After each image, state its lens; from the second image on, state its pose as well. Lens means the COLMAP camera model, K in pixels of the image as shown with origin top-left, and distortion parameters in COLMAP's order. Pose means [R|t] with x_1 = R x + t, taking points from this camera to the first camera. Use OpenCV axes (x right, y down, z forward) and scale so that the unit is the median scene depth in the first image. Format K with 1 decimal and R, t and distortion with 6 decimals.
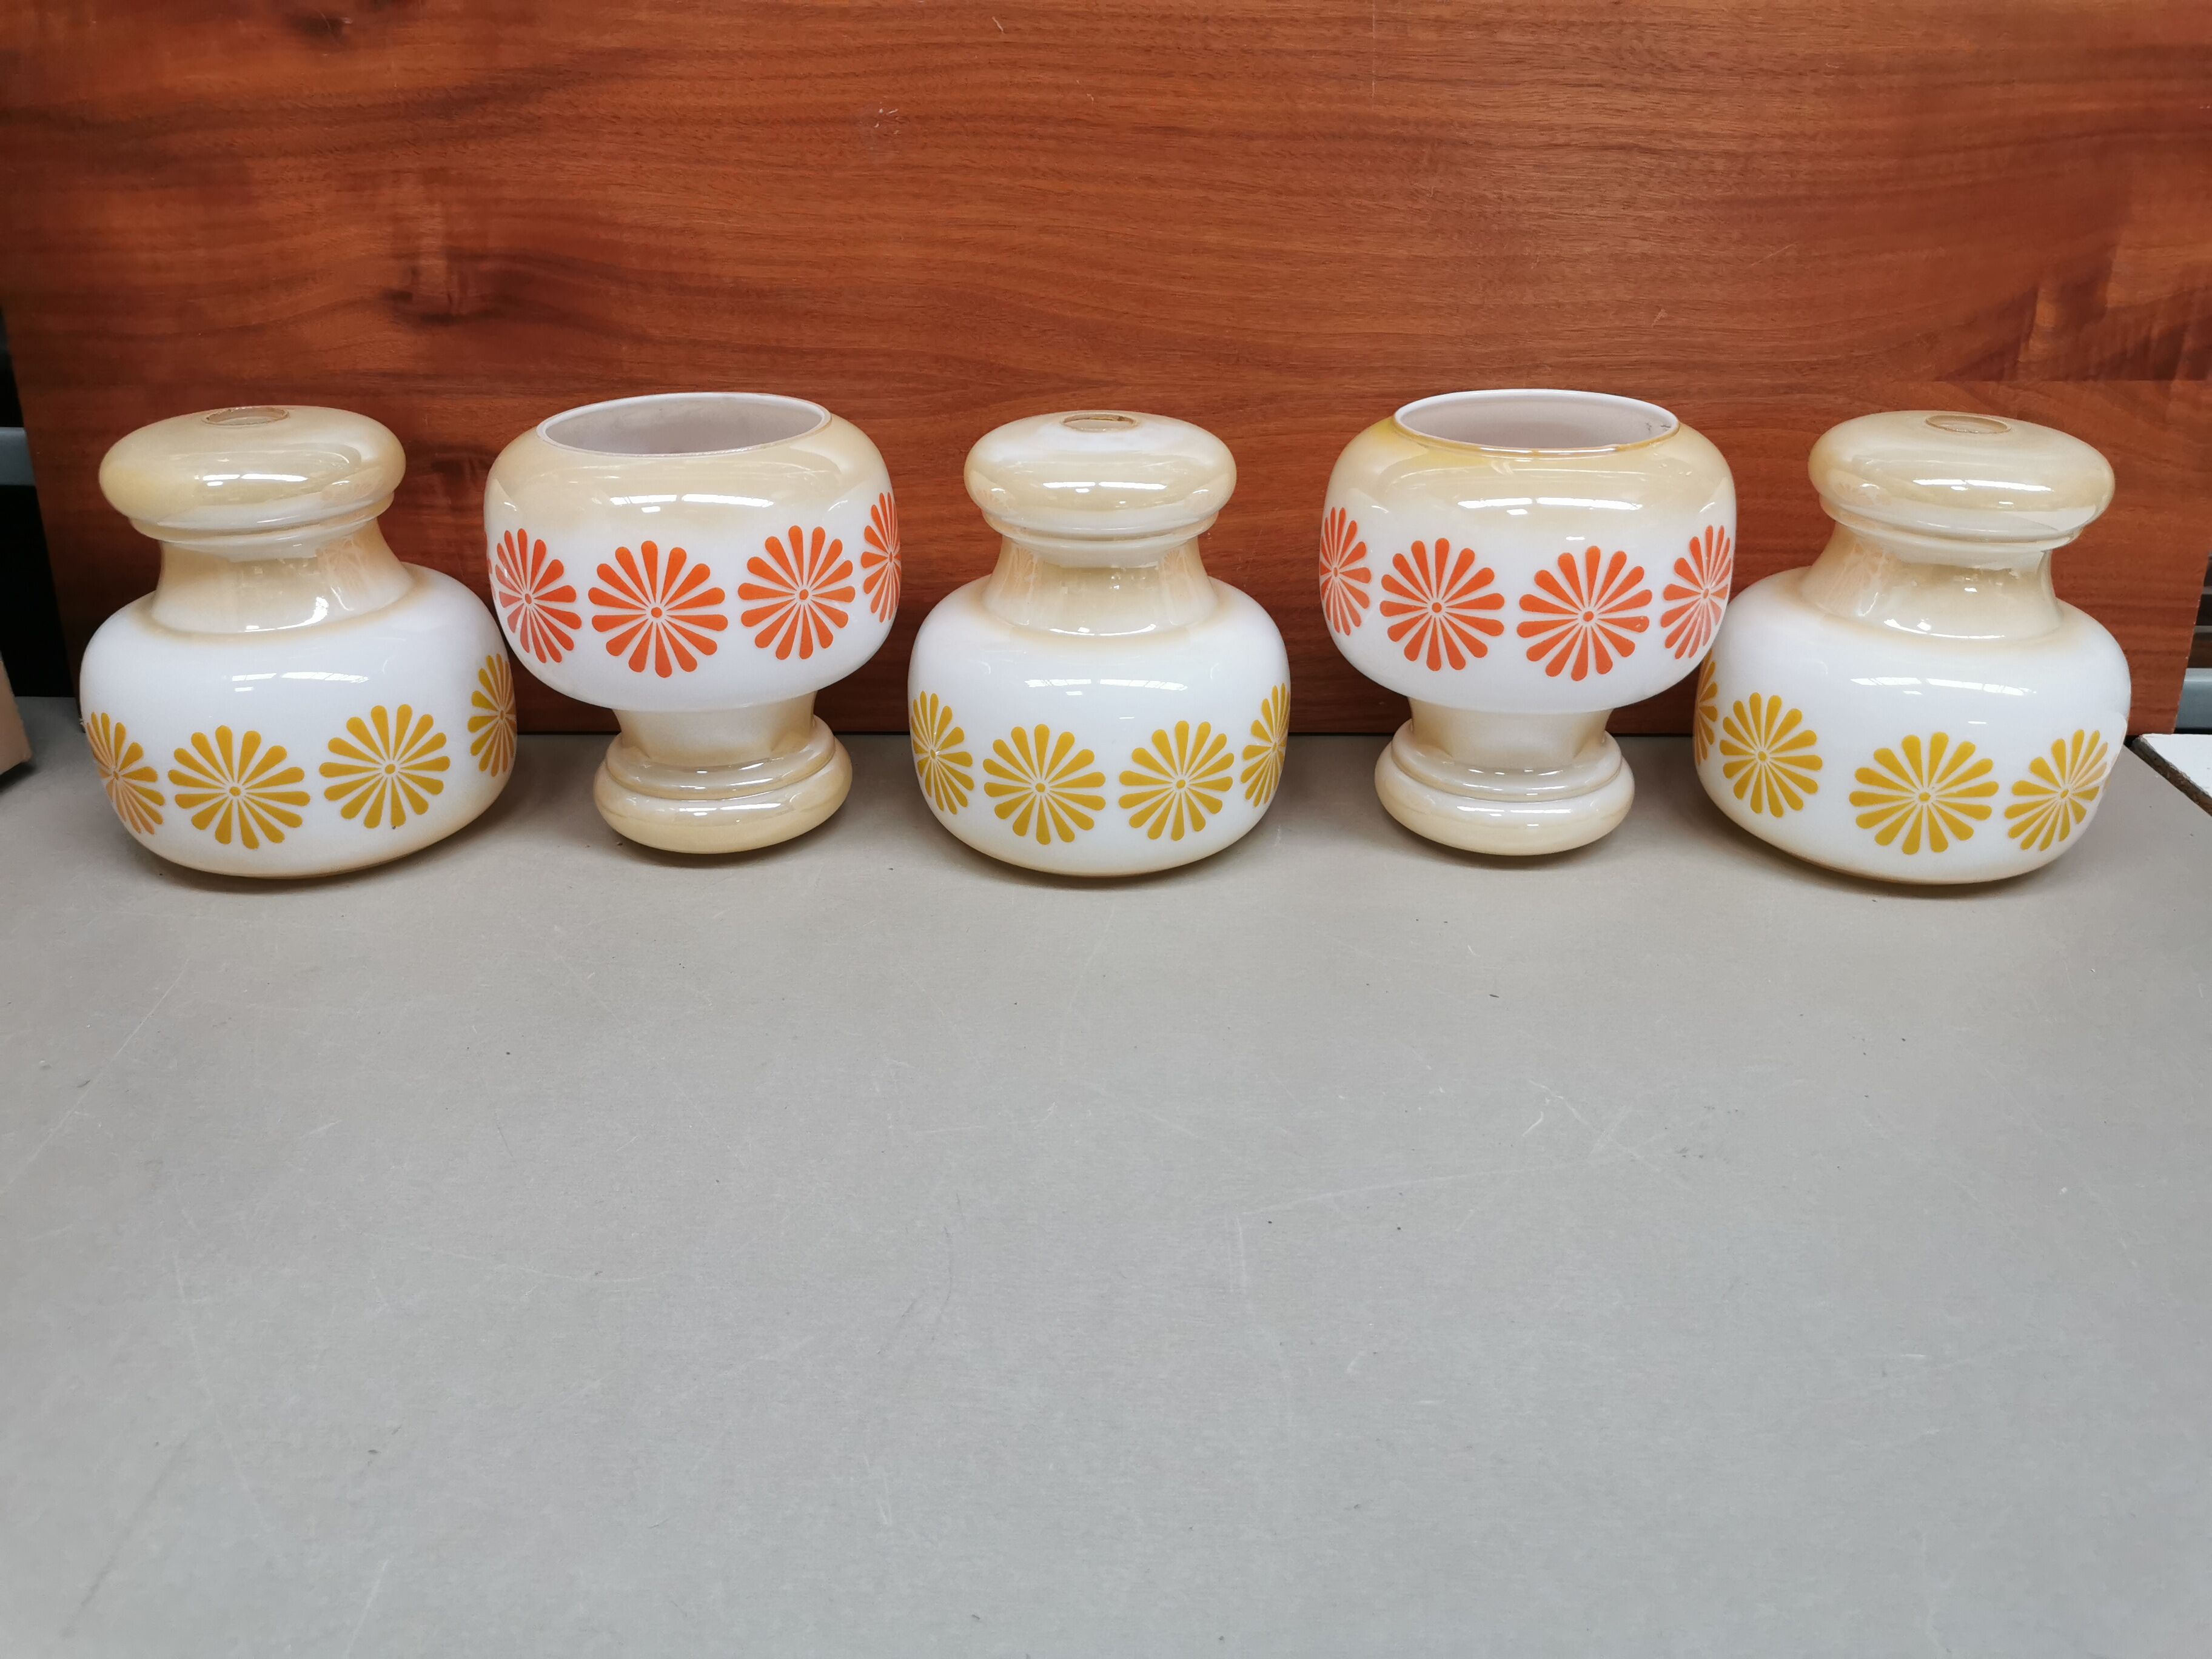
lens RADIAL K [[1861.6, 0, 1122.7], [0, 1861.6, 832.8], [0, 0, 1]] dist [0.020538, -0.033521]
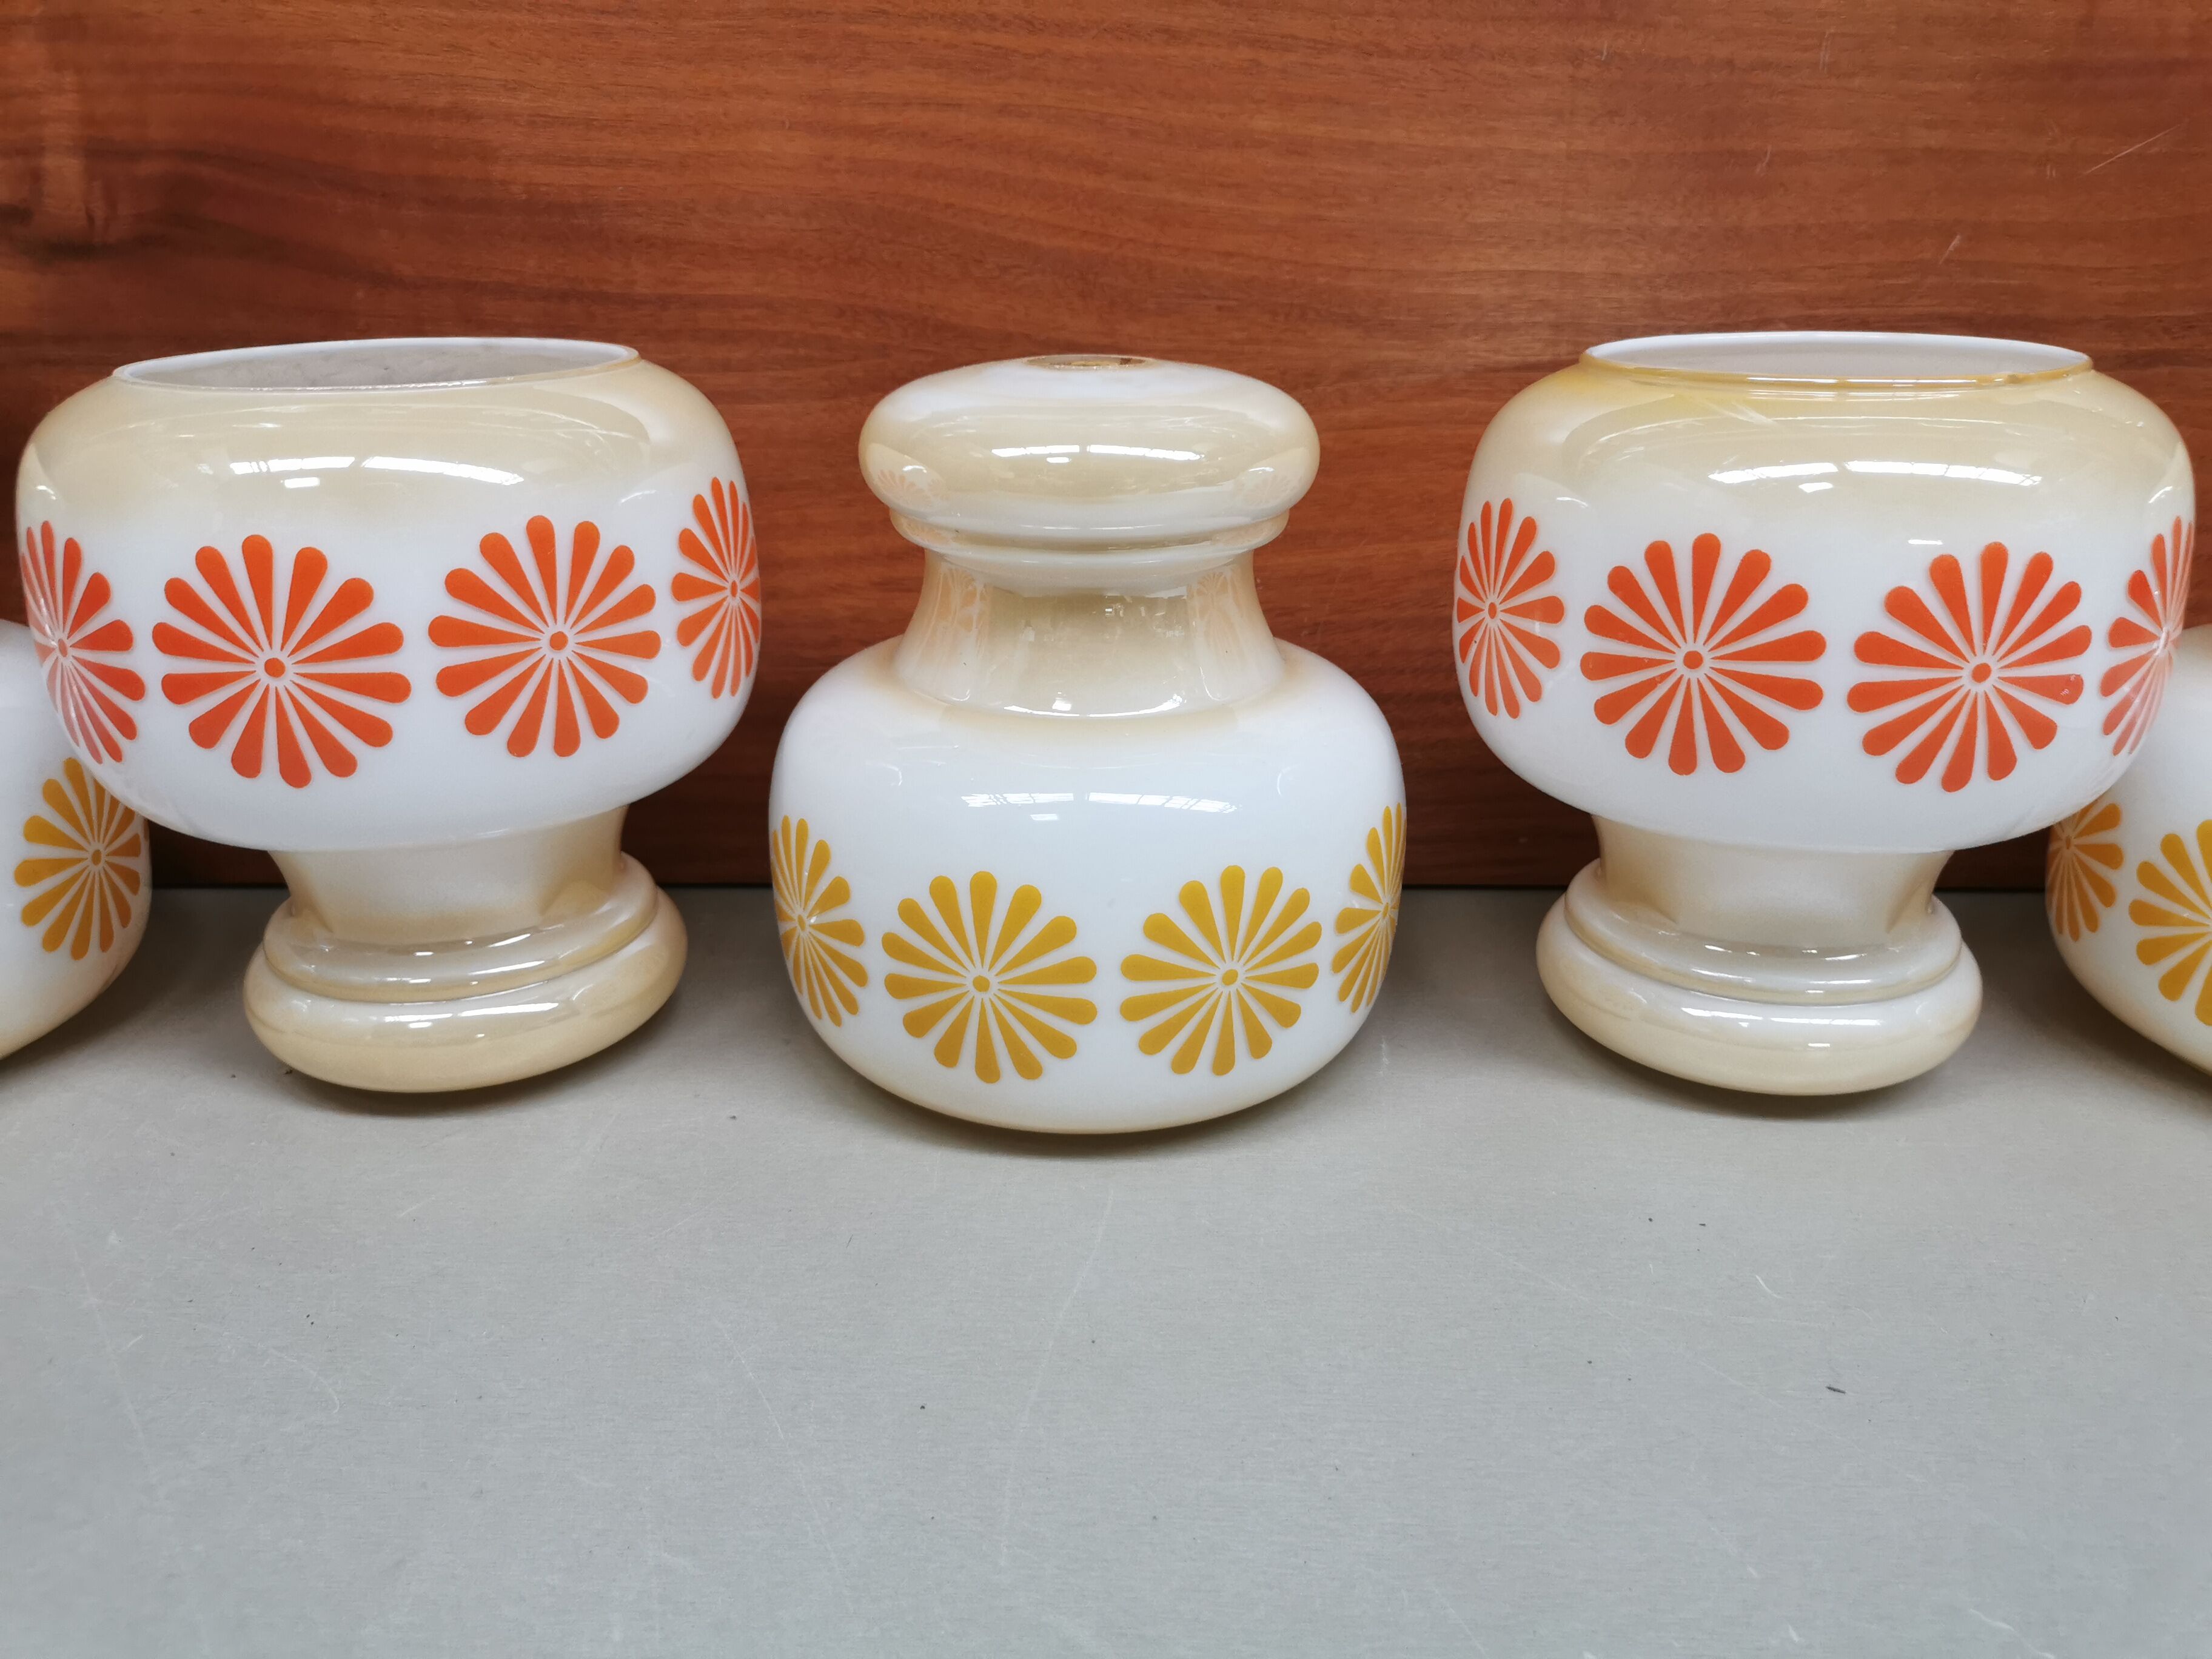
lens RADIAL K [[1861.6, 0, 1136.2], [0, 1861.6, 789.6], [0, 0, 1]] dist [0.020538, -0.033521]
pose [[0.999988, 0.000188, 0.004798, 0.000144], [0.000317, 0.994479, -0.104933, -0.021014], [-0.004791, 0.104933, 0.994468, 0.385881]]
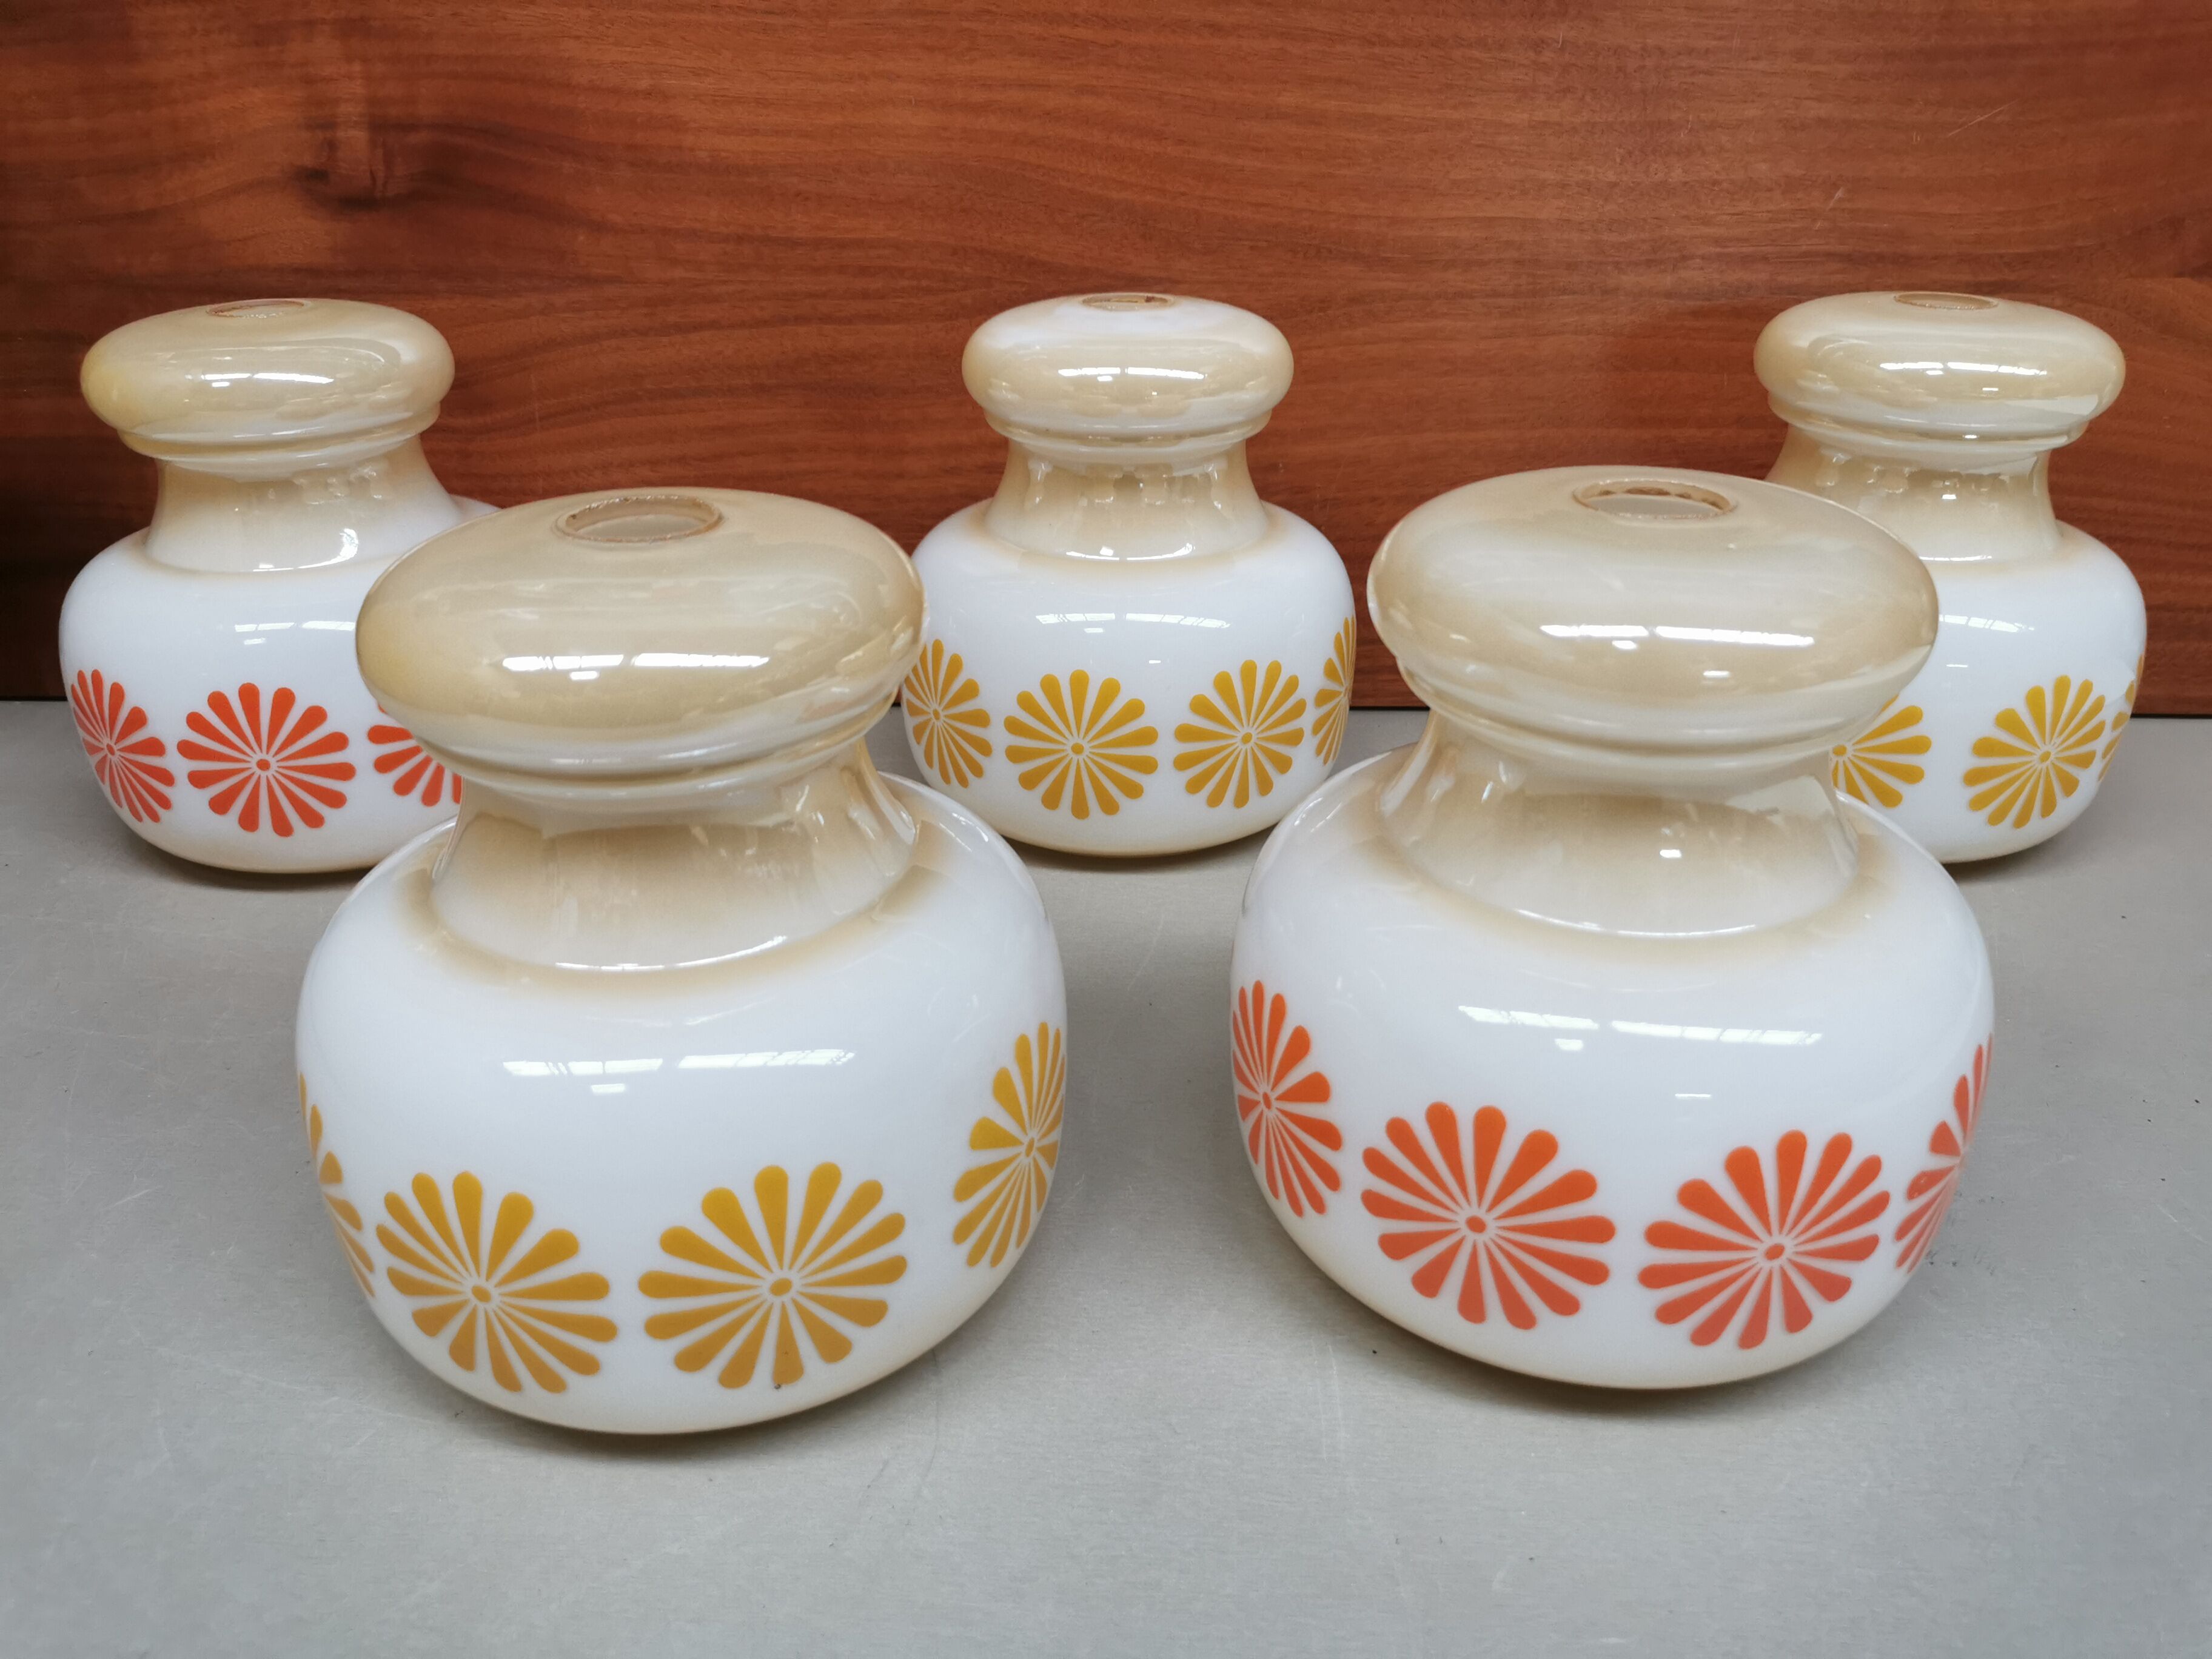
lens RADIAL K [[1861.6, 0, 1112.4], [0, 1861.6, 834.4], [0, 0, 1]] dist [0.020538, -0.033521]
pose [[0.999605, 0.007908, -0.026984, -0.005290], [-0.008109, 0.999940, -0.007332, 0.011203], [0.026925, 0.007547, 0.999609, 0.182204]]
